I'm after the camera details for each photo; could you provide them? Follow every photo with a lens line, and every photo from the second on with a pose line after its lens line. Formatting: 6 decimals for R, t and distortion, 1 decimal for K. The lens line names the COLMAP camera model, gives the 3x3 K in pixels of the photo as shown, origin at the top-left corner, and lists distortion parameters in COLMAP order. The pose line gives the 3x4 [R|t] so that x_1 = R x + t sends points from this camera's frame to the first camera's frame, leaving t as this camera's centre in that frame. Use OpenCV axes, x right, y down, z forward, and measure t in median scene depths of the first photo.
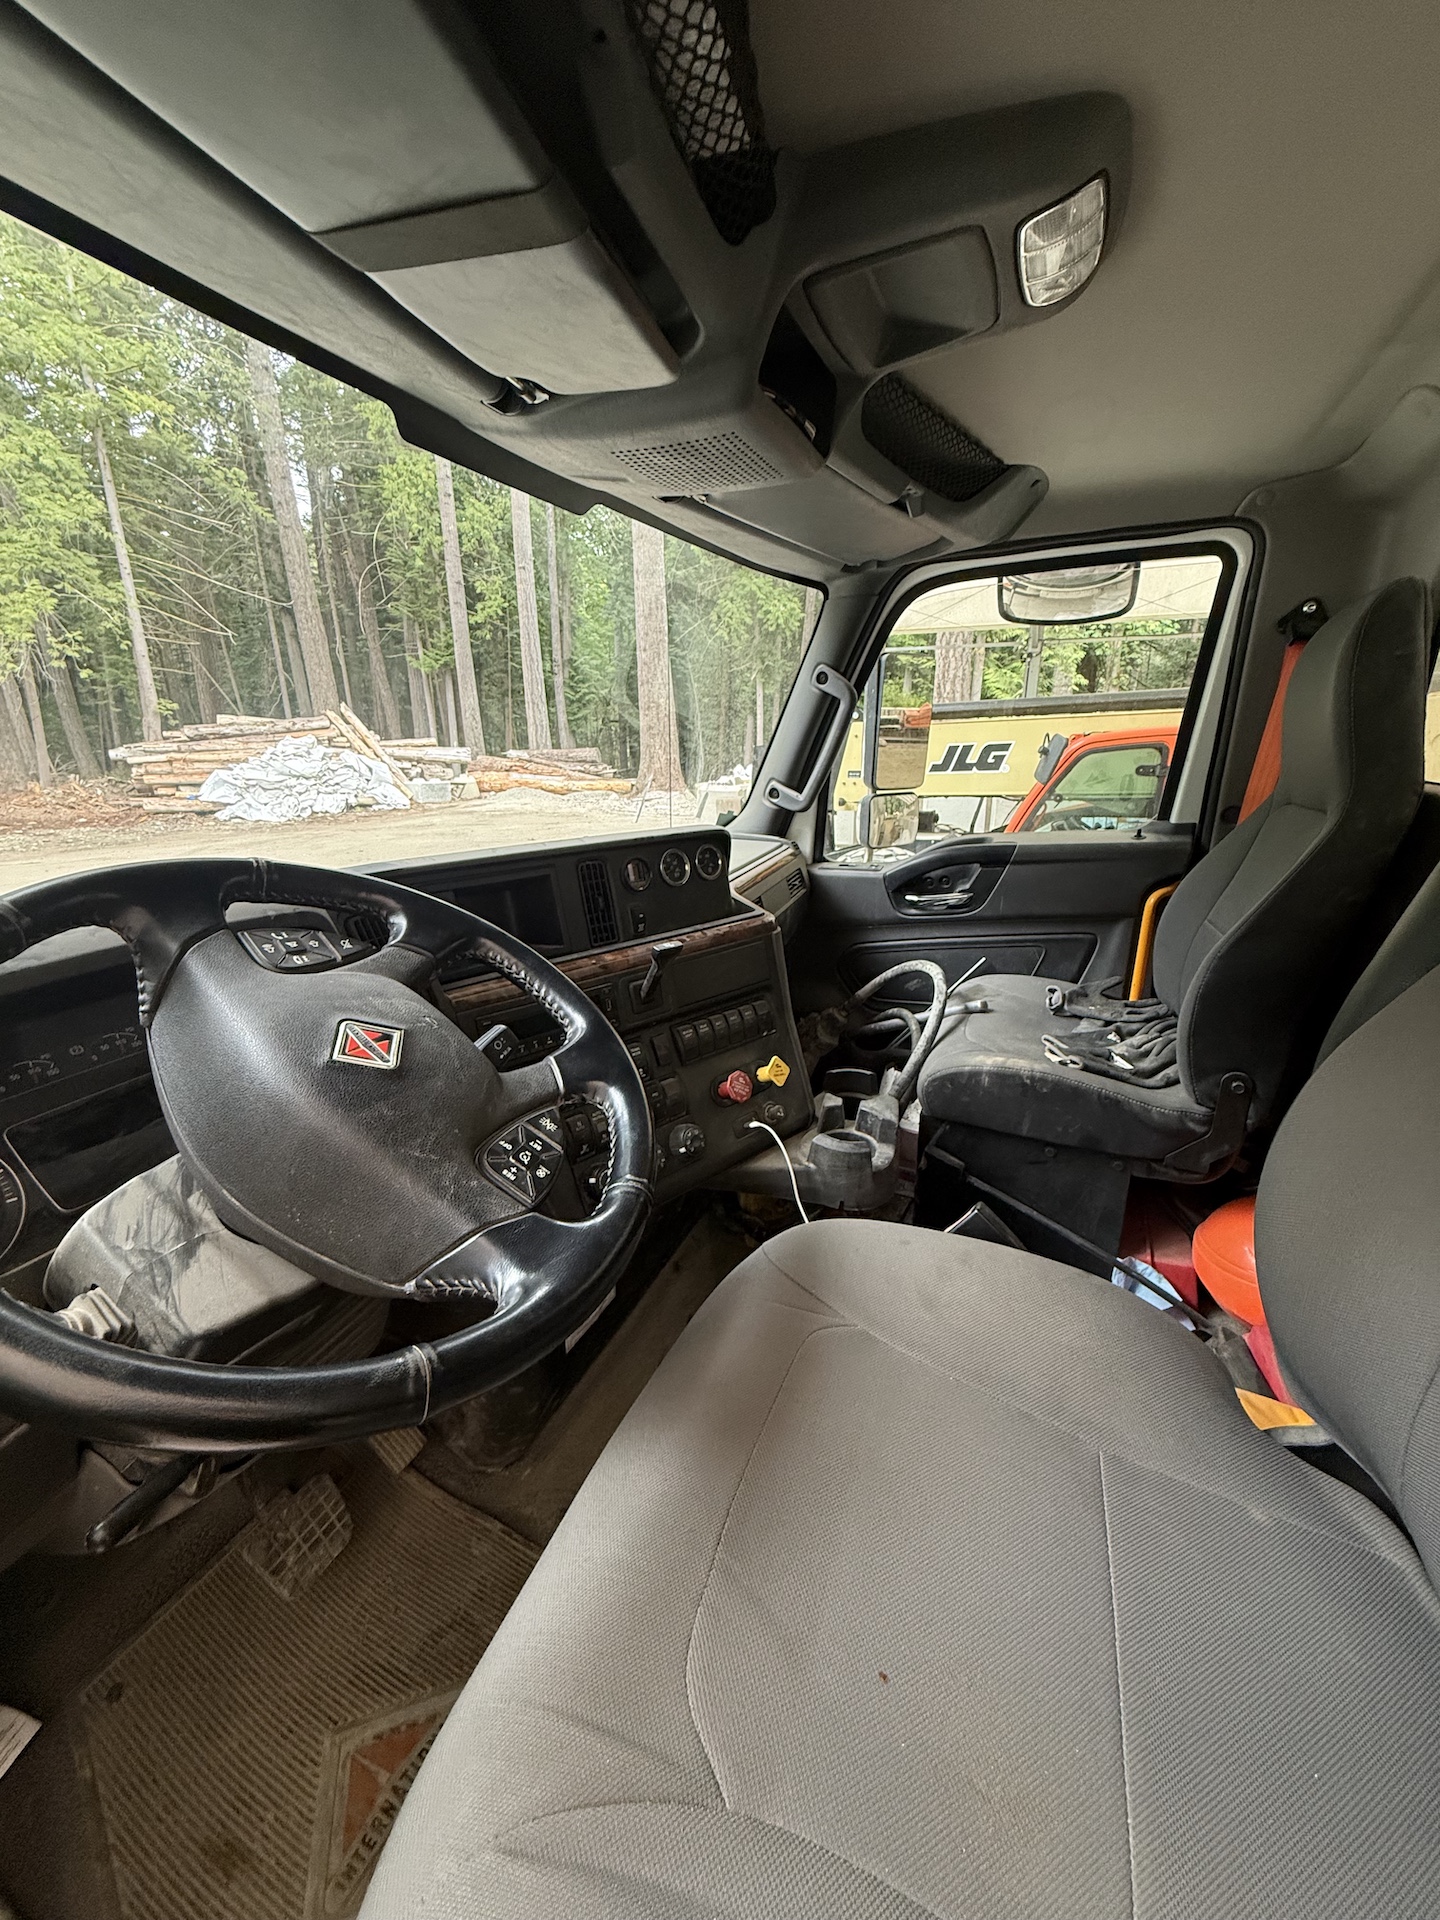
lens RADIAL K [[763.9, 0, 713.9], [0, 763.9, 972.2], [0, 0, 1]] dist [0.001470, -0.000761]
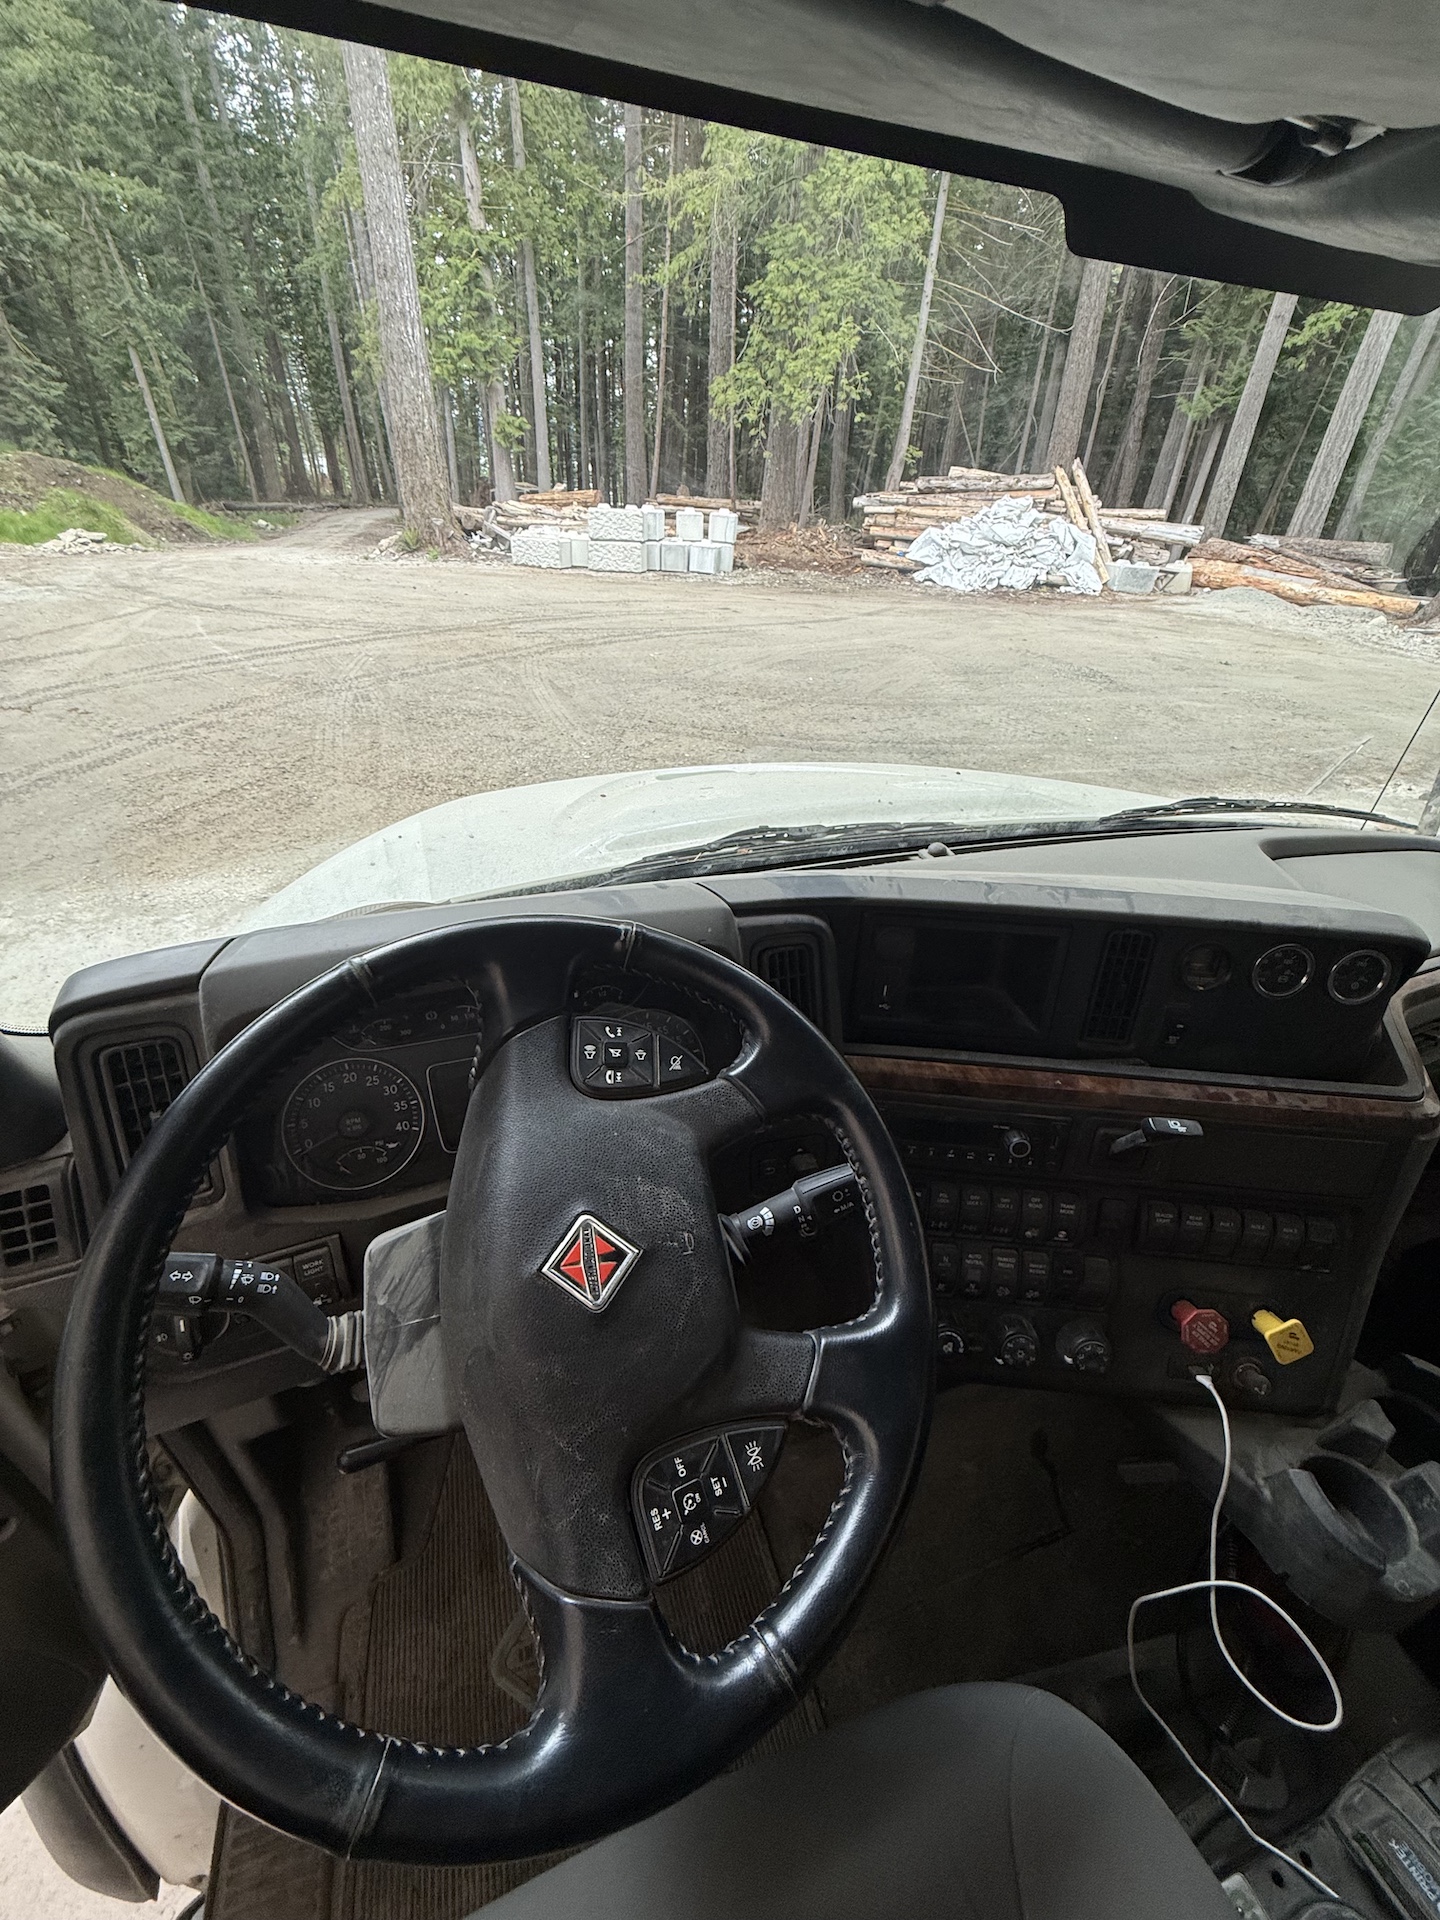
lens RADIAL K [[763.9, 0, 713.9], [0, 763.9, 972.2], [0, 0, 1]] dist [0.001470, -0.000761]
pose [[0.689795, 0.430793, -0.581894, -0.009108], [-0.269411, 0.898728, 0.345986, -0.260770], [0.672013, -0.081891, 0.735998, 0.264064]]
